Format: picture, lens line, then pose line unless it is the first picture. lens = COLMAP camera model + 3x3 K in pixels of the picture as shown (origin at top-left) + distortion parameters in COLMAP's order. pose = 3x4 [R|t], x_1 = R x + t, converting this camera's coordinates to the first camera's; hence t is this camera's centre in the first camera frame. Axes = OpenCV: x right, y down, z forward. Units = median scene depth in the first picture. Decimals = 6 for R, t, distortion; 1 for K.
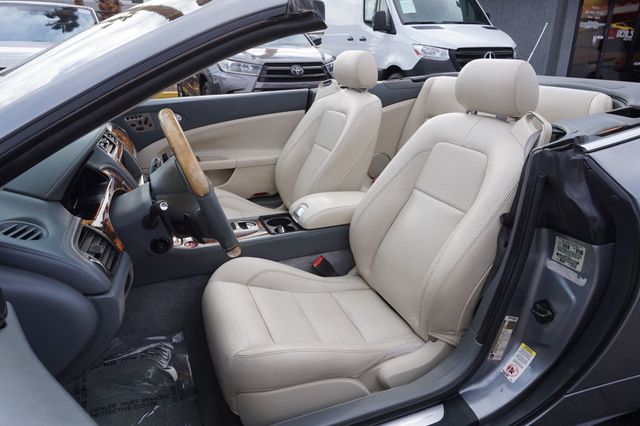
lens RADIAL K [[436.1, 0, 321.7], [0, 436.1, 210.8], [0, 0, 1]] dist [-0.044217, 0.038165]
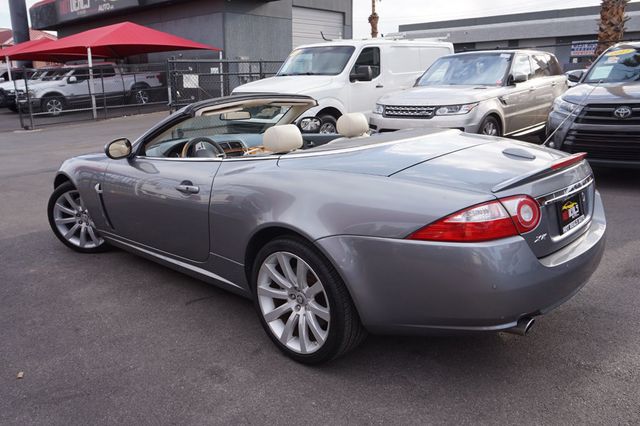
lens RADIAL K [[526.3, 0, 321.9], [0, 526.3, 215.3], [0, 0, 1]] dist [-0.048361, 0.025840]
pose [[0.424265, 0.195535, -0.884175, 0.684269], [-0.264505, 0.960586, 0.085512, -0.046672], [0.866047, 0.197589, 0.459263, 0.012407]]
